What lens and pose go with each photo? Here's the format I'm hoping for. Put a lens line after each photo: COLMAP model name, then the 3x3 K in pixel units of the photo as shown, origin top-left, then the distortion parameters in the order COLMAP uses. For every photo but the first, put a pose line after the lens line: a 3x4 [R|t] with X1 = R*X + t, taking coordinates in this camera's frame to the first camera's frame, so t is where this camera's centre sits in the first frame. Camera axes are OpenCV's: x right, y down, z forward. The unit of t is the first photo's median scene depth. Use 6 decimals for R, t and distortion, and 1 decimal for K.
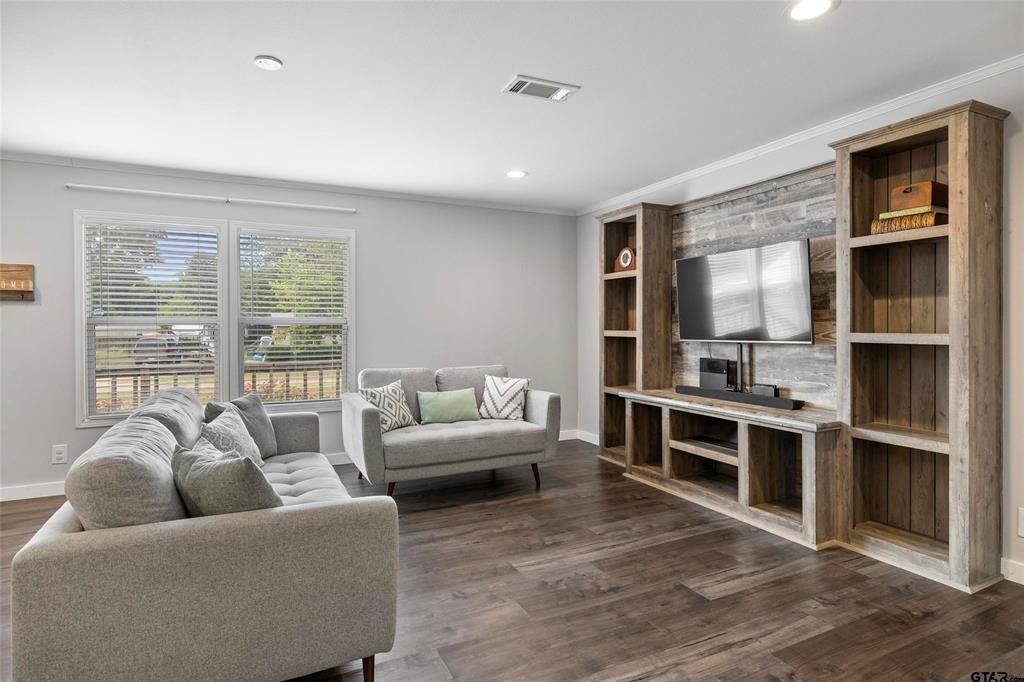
lens RADIAL K [[545.6, 0, 507.1], [0, 545.6, 330.5], [0, 0, 1]] dist [-0.005828, 0.000722]
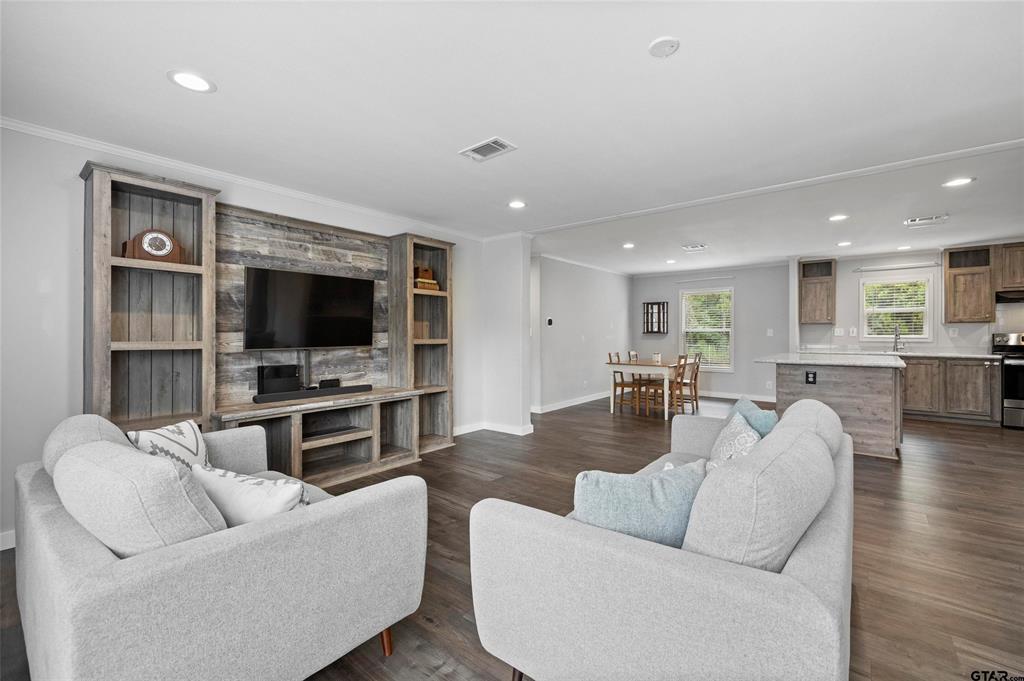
lens RADIAL K [[435.0, 0, 510.9], [0, 435.0, 336.0], [0, 0, 1]] dist [-0.000874, 0.000688]
pose [[-0.427301, 0.003804, 0.904101, -0.613811], [0.010687, 0.999943, 0.000844, -0.003063], [-0.904046, 0.010023, -0.427317, 0.962472]]
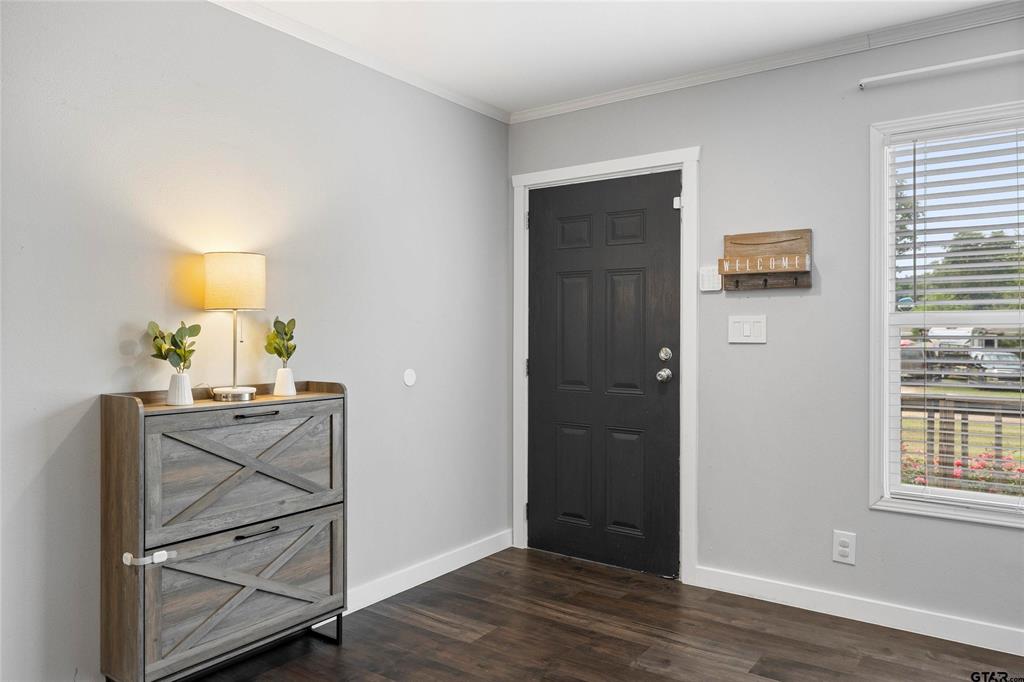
lens RADIAL K [[698.8, 0, 516.0], [0, 698.8, 333.8], [0, 0, 1]] dist [-0.009856, -0.001292]
pose [[0.480194, 0.005231, -0.877146, -0.322263], [-0.010051, 0.999949, 0.000461, 0.000660], [0.877104, 0.008595, 0.480223, 0.313743]]
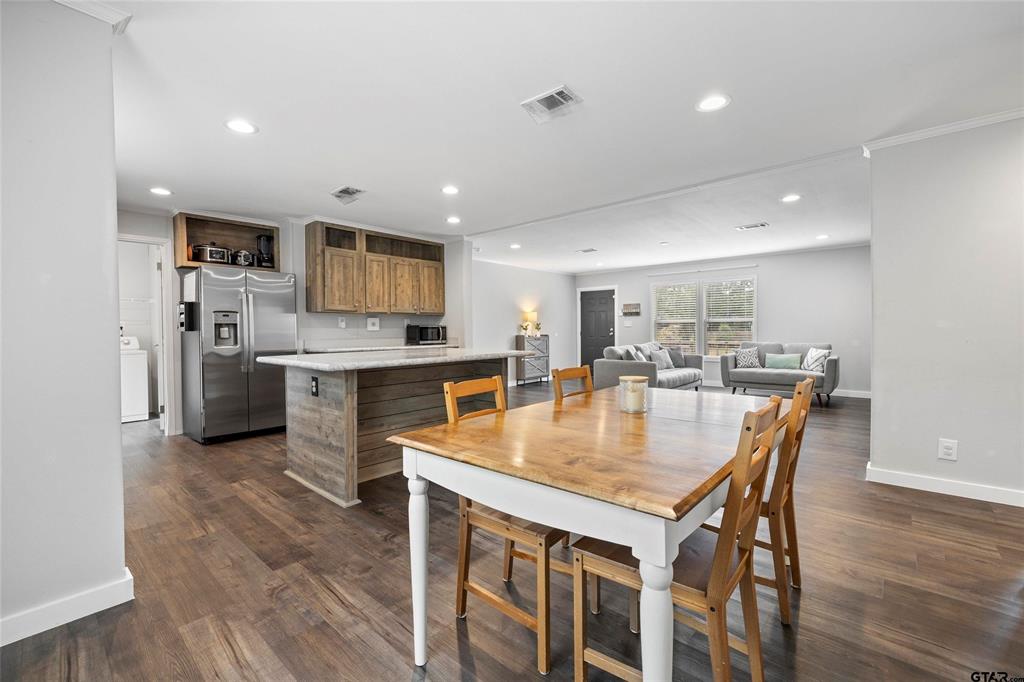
lens RADIAL K [[435.0, 0, 513.1], [0, 435.0, 336.4], [0, 0, 1]] dist [-0.000874, 0.000688]
pose [[0.385666, 0.015759, -0.922504, 1.035840], [0.001160, 0.999845, 0.017565, 0.019204], [0.922638, -0.007844, 0.385588, -0.554603]]
